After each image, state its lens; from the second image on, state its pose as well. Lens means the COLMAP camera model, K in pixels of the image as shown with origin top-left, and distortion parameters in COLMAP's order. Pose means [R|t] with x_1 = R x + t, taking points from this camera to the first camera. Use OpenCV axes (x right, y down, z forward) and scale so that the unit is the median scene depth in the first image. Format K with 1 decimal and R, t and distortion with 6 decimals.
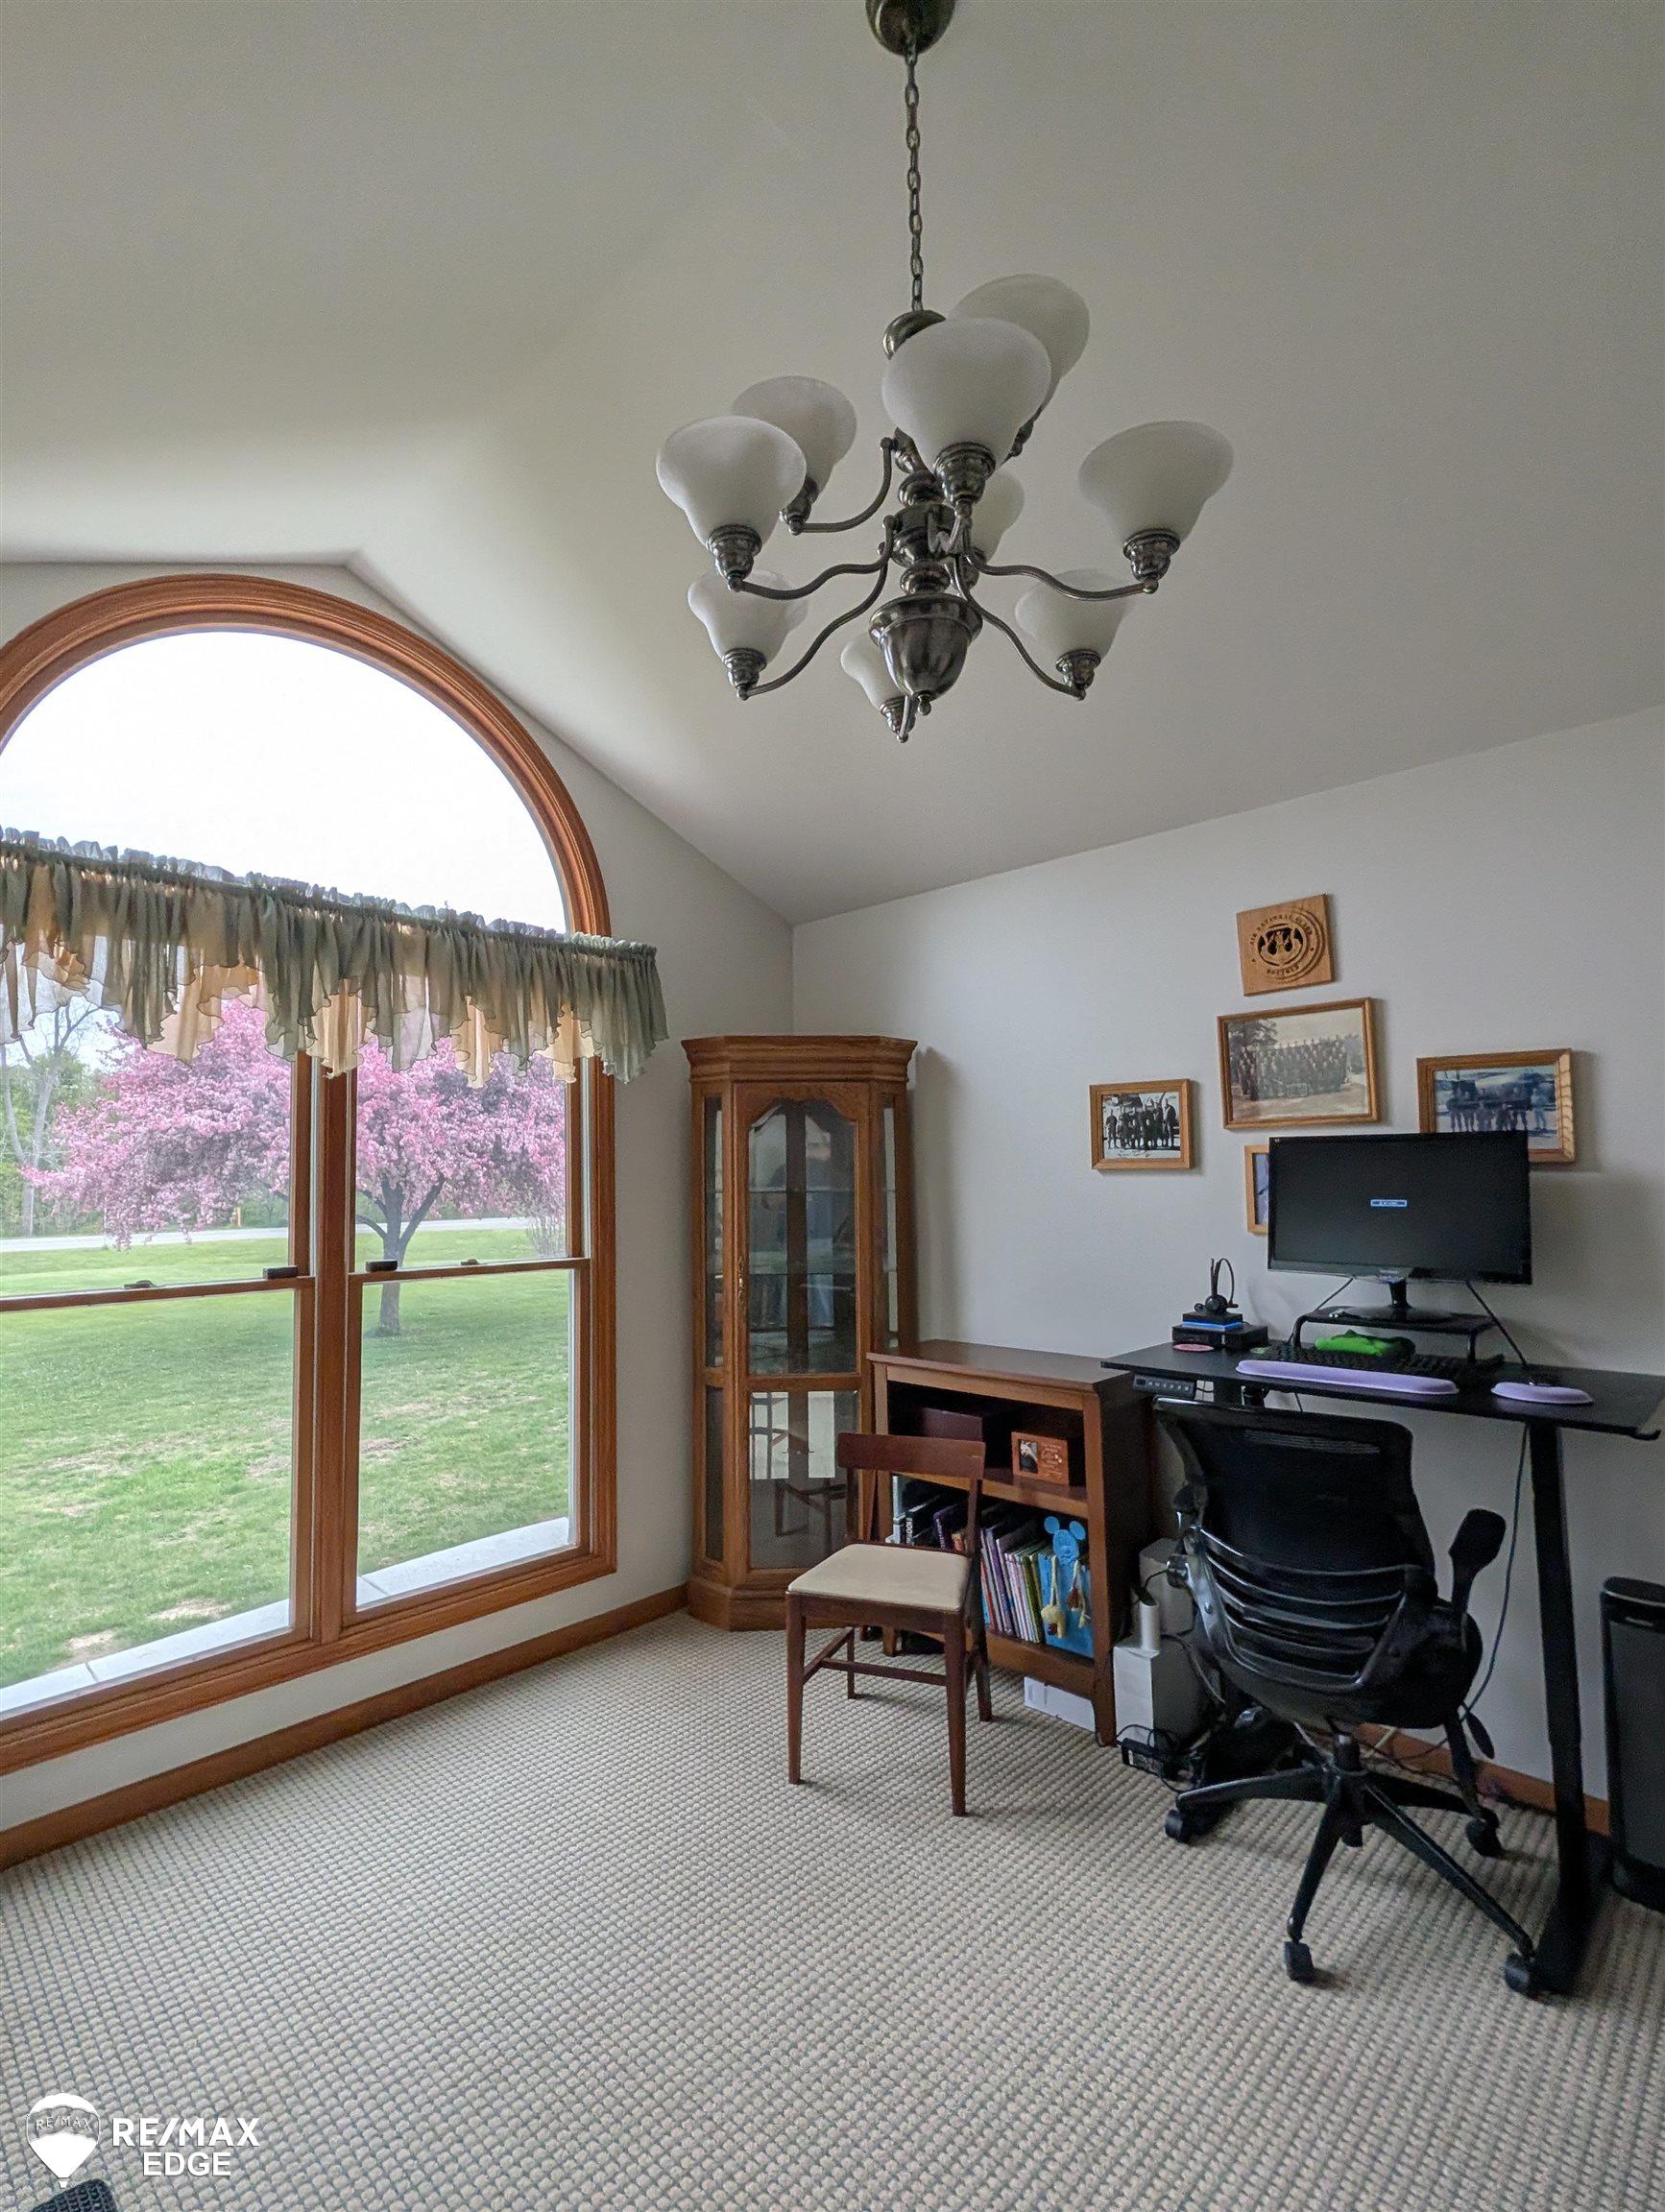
lens RADIAL K [[1041.8, 0, 832.5], [0, 1041.8, 1106.0], [0, 0, 1]] dist [0.000637, -0.000130]
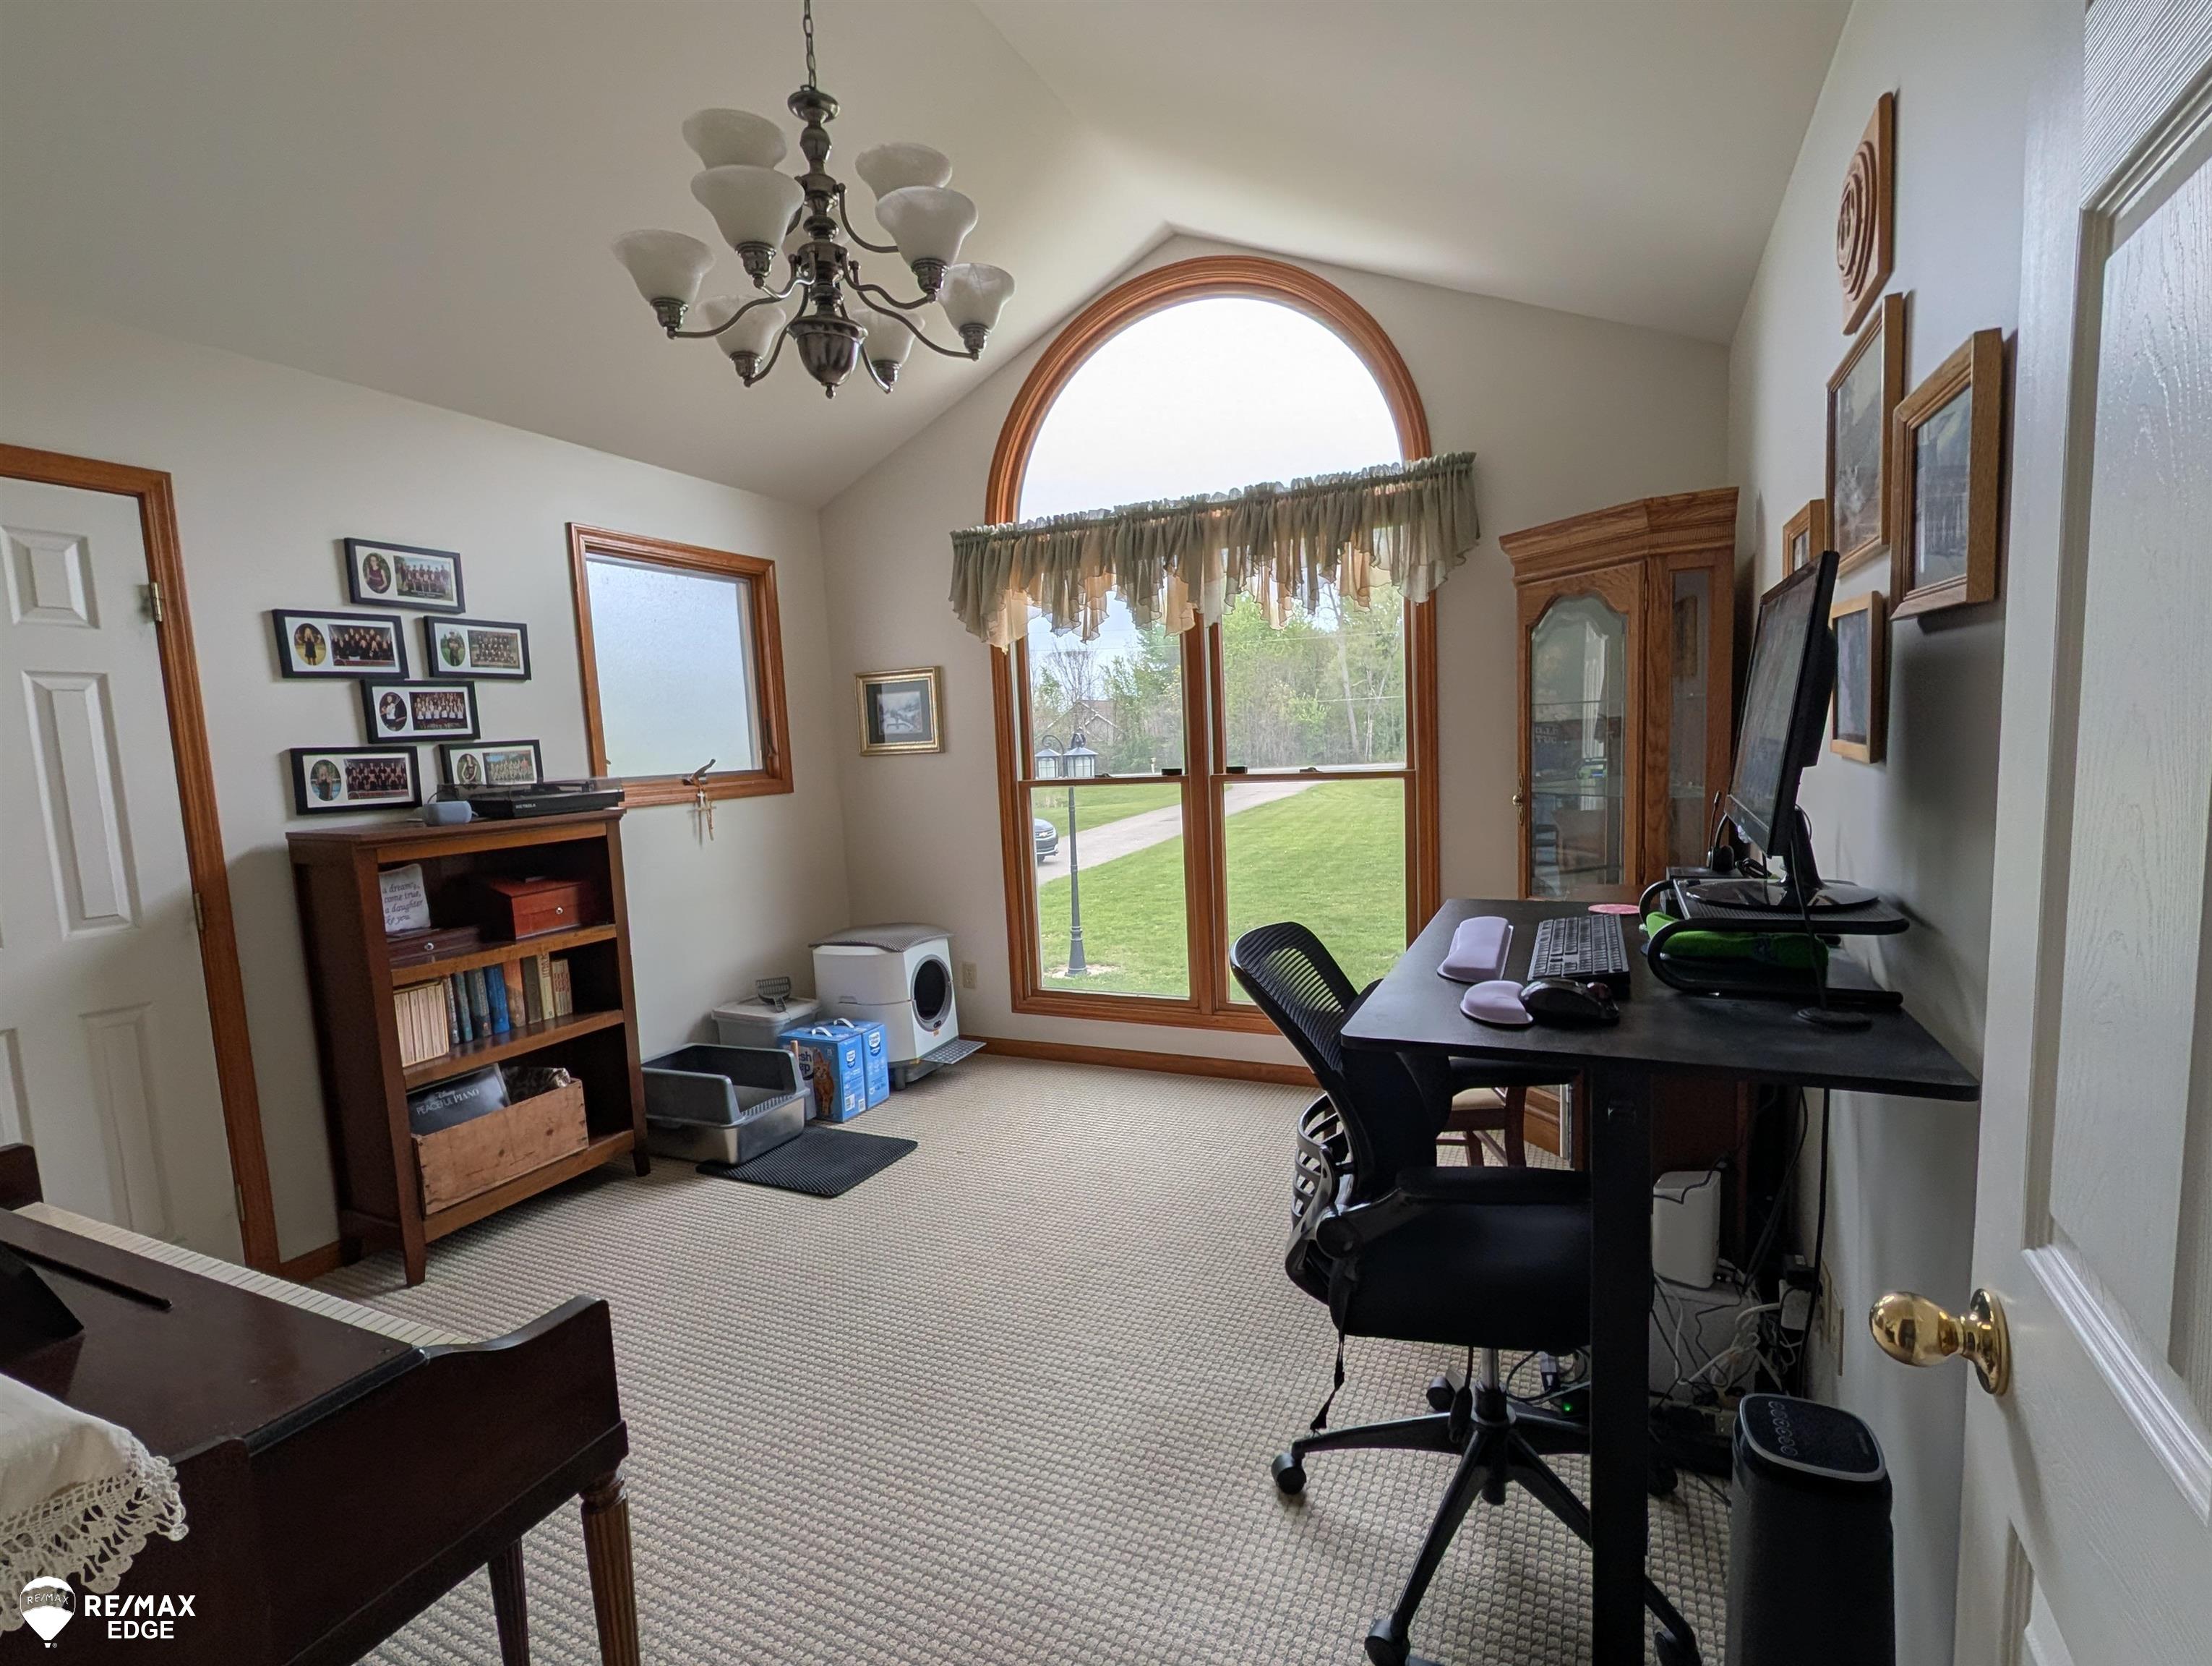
lens RADIAL K [[1041.9, 0, 1106.0], [0, 1041.9, 833.0], [0, 0, 1]] dist [0.000637, -0.000130]
pose [[0.311877, 0.096353, -0.945224, 0.803436], [0.112752, 0.984061, 0.137514, 0.028159], [0.943408, -0.149464, 0.296042, 0.416880]]
